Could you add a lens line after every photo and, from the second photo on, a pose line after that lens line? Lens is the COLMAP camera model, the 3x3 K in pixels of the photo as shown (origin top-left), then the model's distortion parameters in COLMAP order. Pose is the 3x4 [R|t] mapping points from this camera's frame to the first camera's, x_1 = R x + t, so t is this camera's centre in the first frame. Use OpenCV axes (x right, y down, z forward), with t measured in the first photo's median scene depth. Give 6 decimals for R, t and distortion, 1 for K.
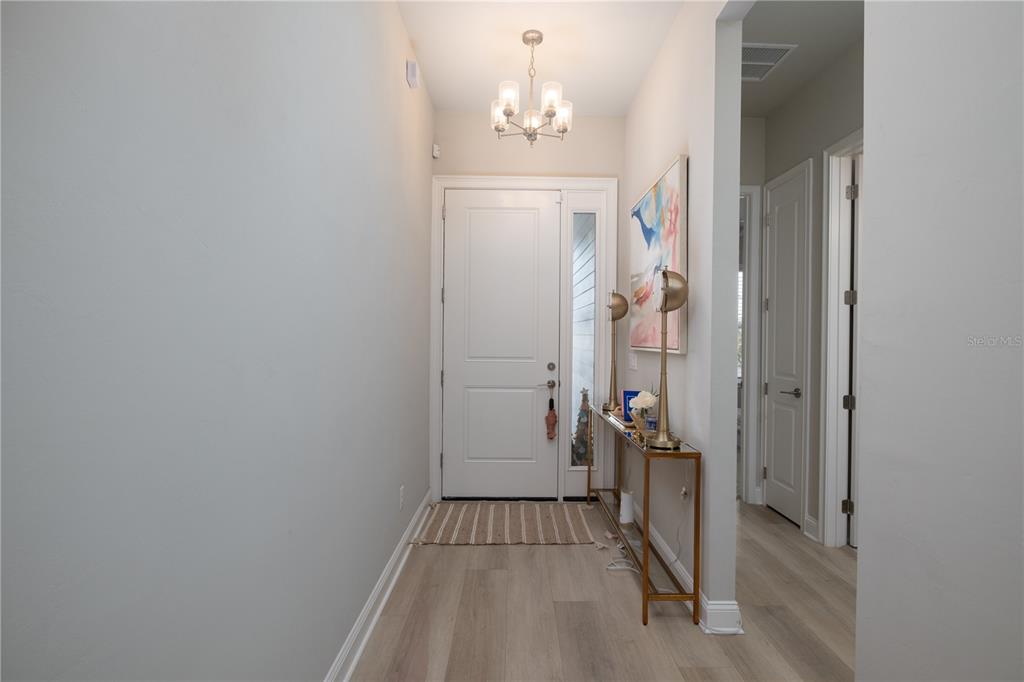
lens RADIAL K [[475.7, 0, 513.1], [0, 475.7, 340.5], [0, 0, 1]] dist [-0.006725, 0.000873]
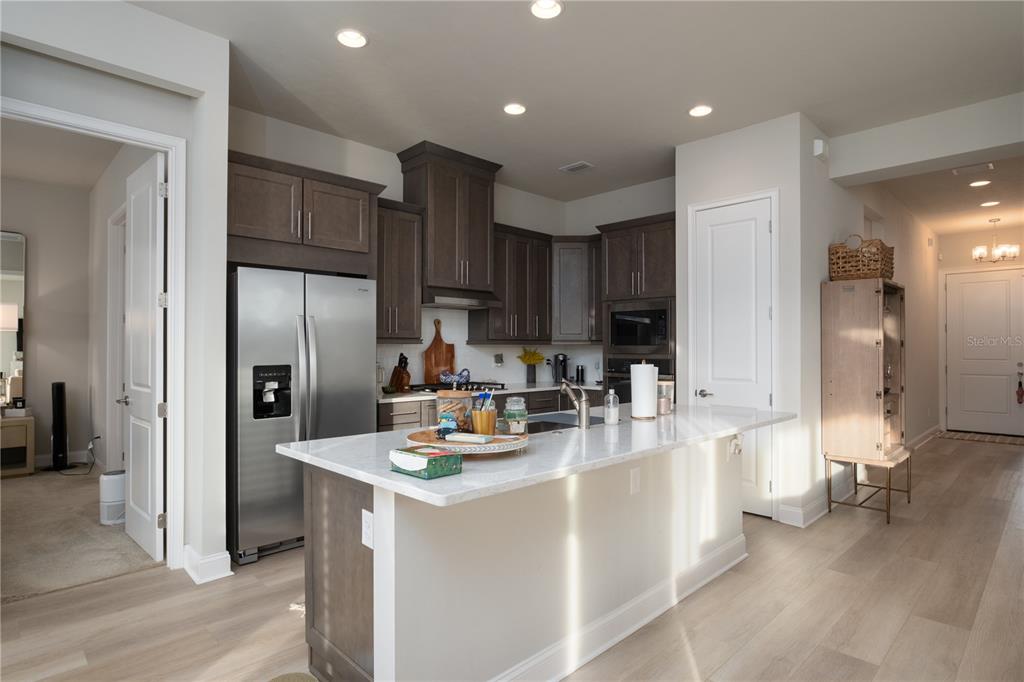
lens RADIAL K [[548.6, 0, 510.6], [0, 548.6, 341.8], [0, 0, 1]] dist [0.003121, 0.000657]
pose [[0.696818, -0.014661, -0.717098, 0.236975], [0.003800, 0.999852, -0.016750, -0.004842], [0.717238, 0.008947, 0.696771, -1.949330]]
